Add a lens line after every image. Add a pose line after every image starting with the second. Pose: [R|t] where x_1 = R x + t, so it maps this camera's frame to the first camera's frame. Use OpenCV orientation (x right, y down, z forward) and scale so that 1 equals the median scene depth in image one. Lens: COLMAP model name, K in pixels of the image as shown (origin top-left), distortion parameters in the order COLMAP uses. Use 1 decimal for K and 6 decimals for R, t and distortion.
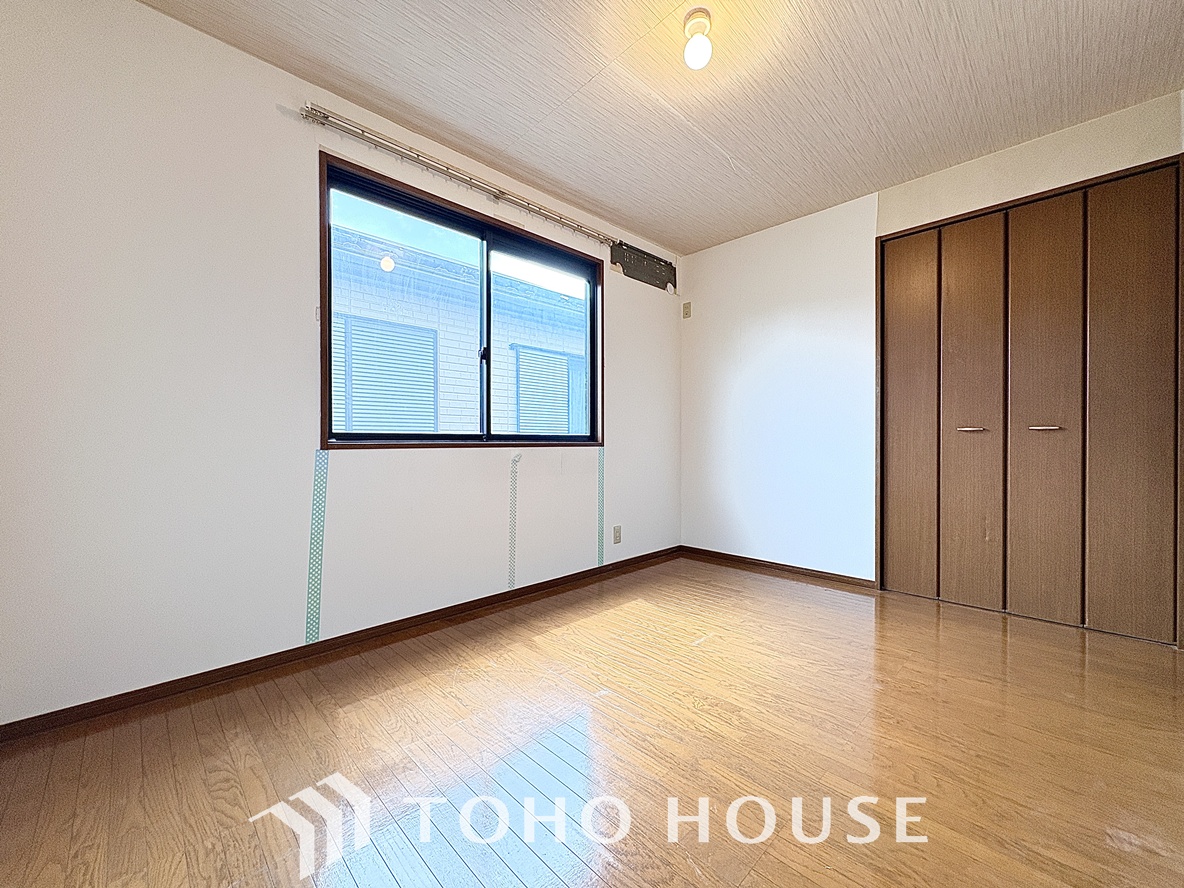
lens RADIAL K [[464.8, 0, 592.0], [0, 464.8, 444.0], [0, 0, 1]] dist [0.067331, -0.020768]
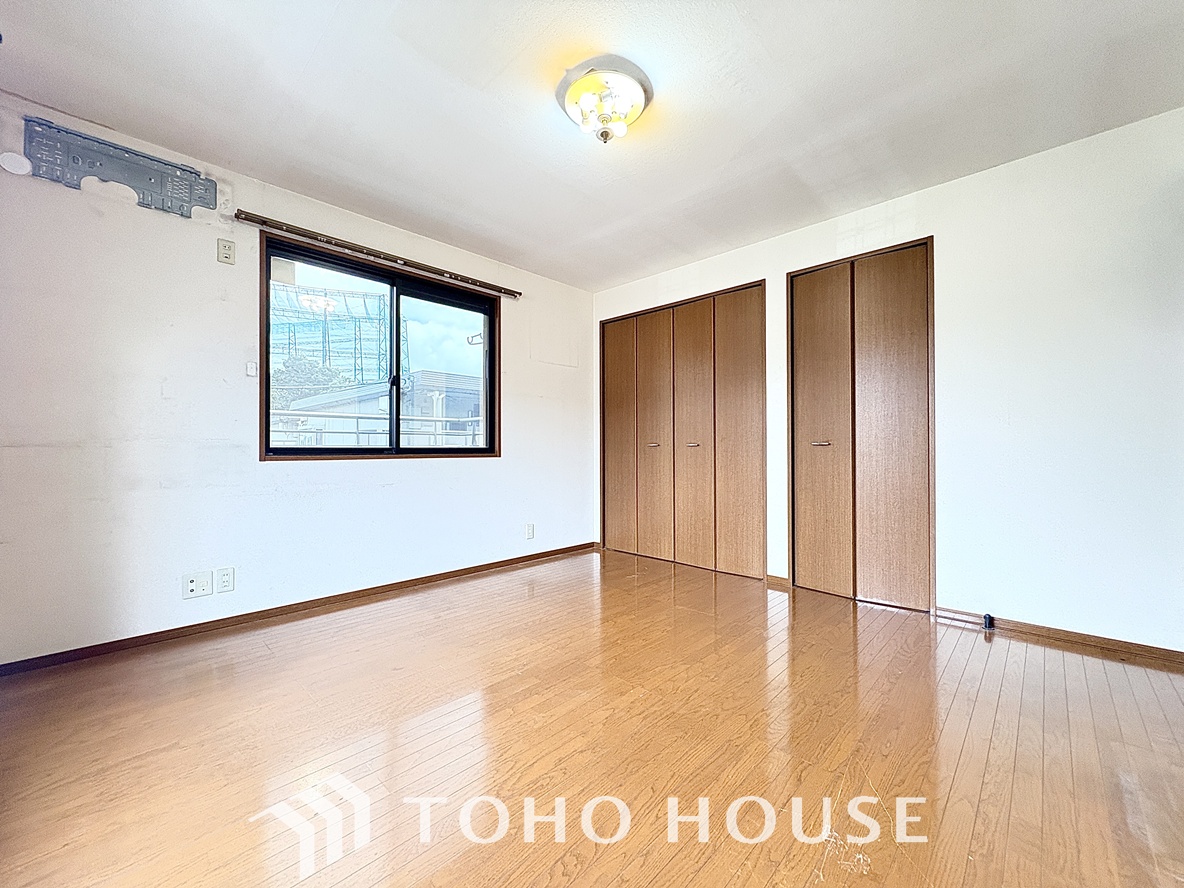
lens RADIAL K [[471.1, 0, 592.0], [0, 471.1, 444.0], [0, 0, 1]] dist [0.000773, -0.000071]
pose [[0.999195, -0.003223, 0.039994, 0.230651], [0.004282, 0.999641, -0.026440, 0.005064], [-0.039894, 0.026590, 0.998850, -0.239638]]
